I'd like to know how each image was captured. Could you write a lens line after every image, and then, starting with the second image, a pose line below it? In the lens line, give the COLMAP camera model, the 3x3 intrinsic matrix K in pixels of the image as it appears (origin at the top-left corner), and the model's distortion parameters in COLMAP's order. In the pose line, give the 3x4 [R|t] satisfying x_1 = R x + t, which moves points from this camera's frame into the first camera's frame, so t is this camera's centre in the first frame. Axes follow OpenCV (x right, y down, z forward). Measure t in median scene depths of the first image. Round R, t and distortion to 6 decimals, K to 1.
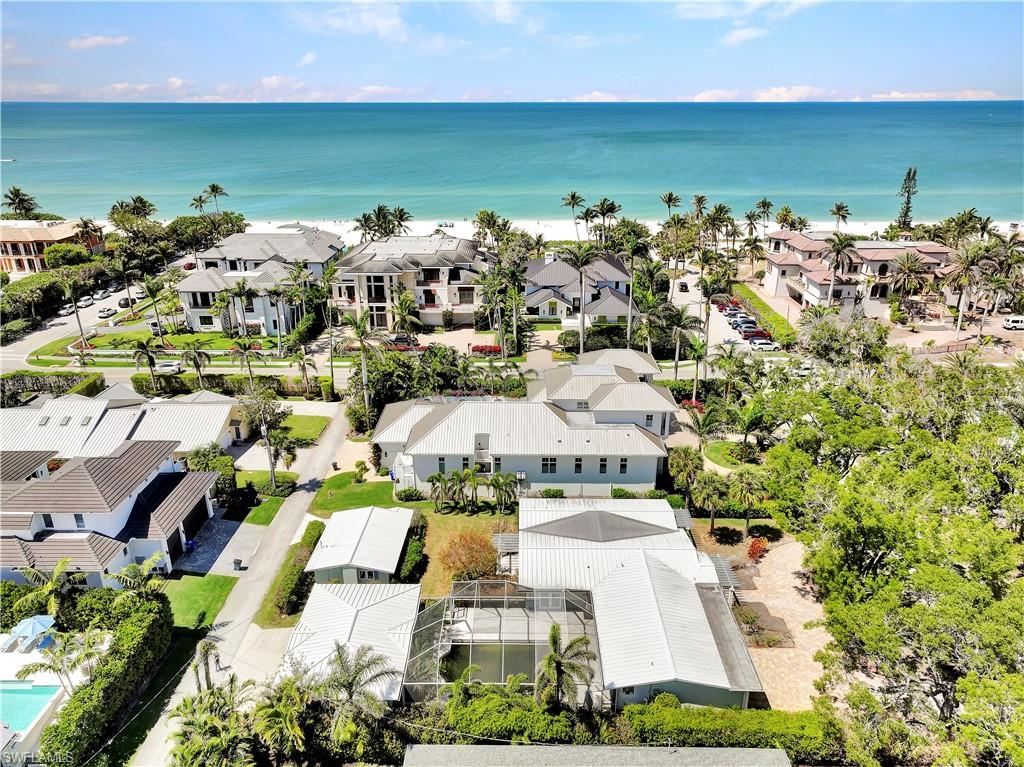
lens RADIAL K [[720.4, 0, 517.3], [0, 720.4, 384.3], [0, 0, 1]] dist [0.007415, 0.006428]
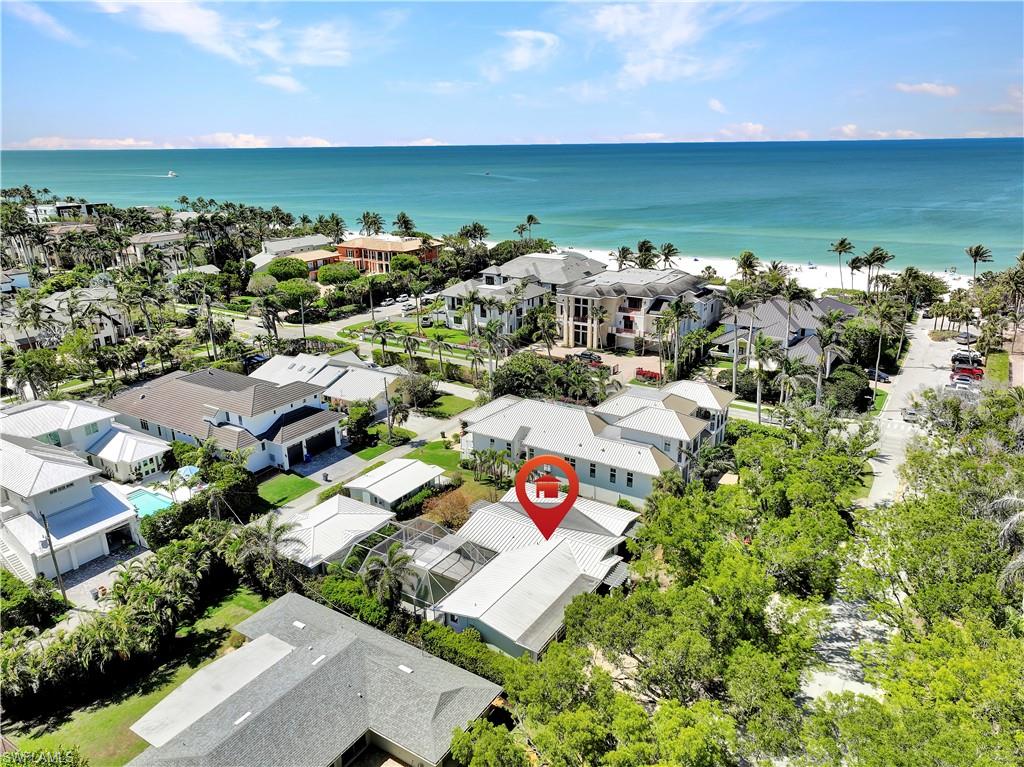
lens RADIAL K [[720.4, 0, 517.3], [0, 720.4, 384.3], [0, 0, 1]] dist [0.007415, 0.006428]
pose [[0.849601, 0.159661, -0.502680, 0.386261], [-0.183508, 0.983016, 0.002069, -0.000226], [0.494473, 0.090488, 0.864470, -0.032761]]
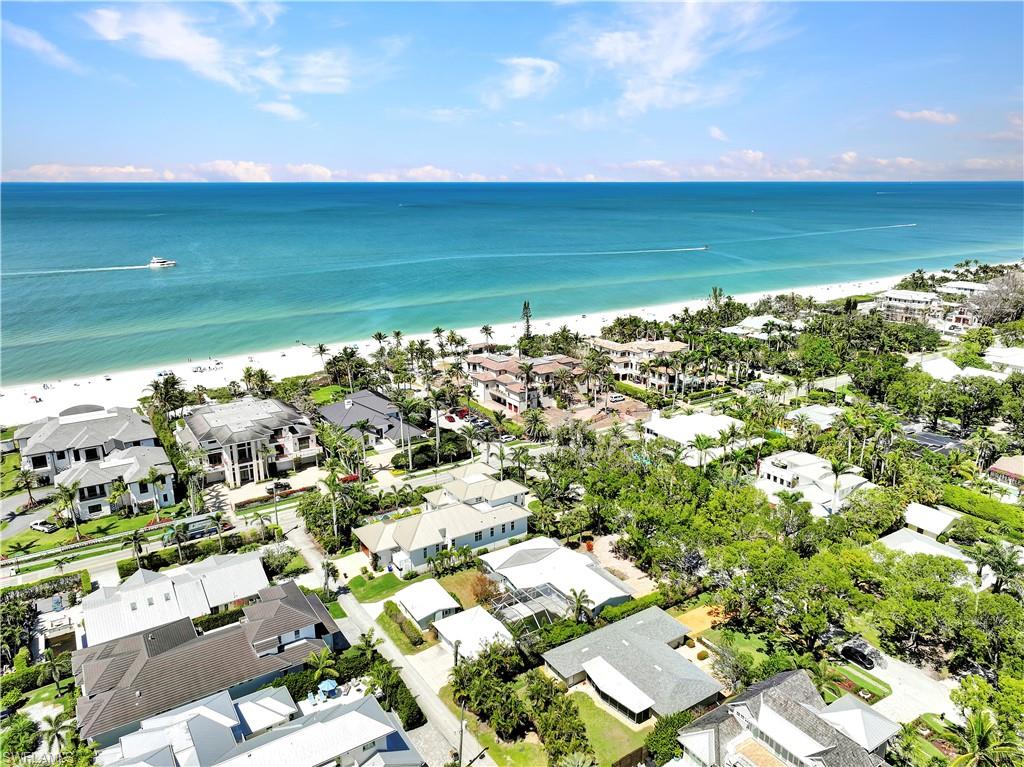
lens RADIAL K [[720.4, 0, 517.3], [0, 720.4, 384.3], [0, 0, 1]] dist [0.007415, 0.006428]
pose [[0.828868, -0.153468, 0.537983, -0.583165], [0.204295, 0.978258, -0.035694, -0.131128], [-0.520808, 0.139492, 0.842200, -0.470799]]
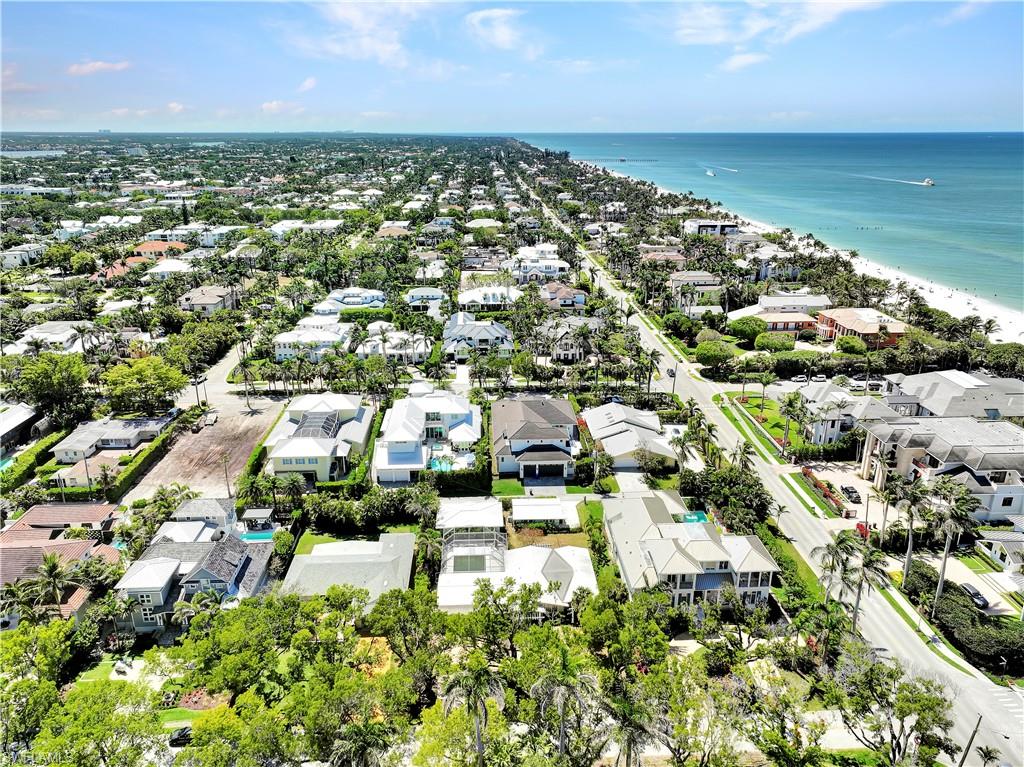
lens RADIAL K [[720.4, 0, 517.3], [0, 720.4, 384.3], [0, 0, 1]] dist [0.007415, 0.006428]
pose [[0.062157, 0.334668, -0.940284, 1.011418], [-0.365999, 0.884118, 0.290483, -0.428112], [0.928537, 0.326087, 0.177442, 0.286868]]
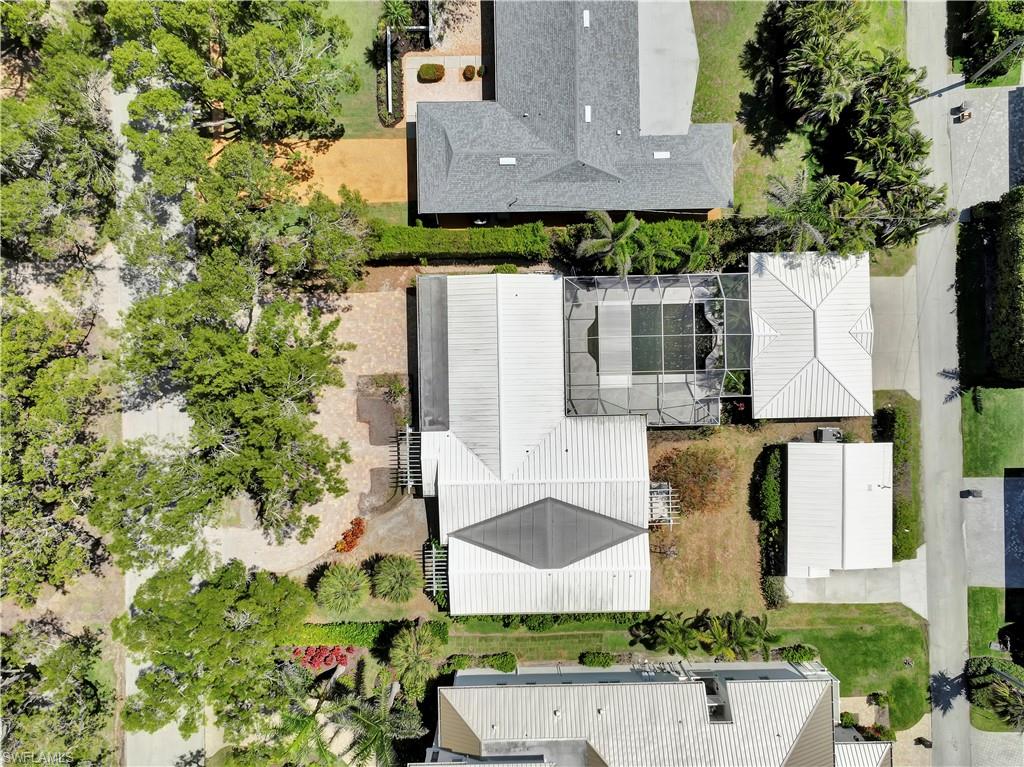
lens RADIAL K [[720.4, 0, 517.3], [0, 720.4, 384.3], [0, 0, 1]] dist [0.007415, 0.006428]
pose [[-0.999622, 0.025653, 0.009882, 0.085553], [-0.000209, -0.366563, 0.930393, -0.309531], [0.027489, 0.930039, 0.366430, 0.352115]]
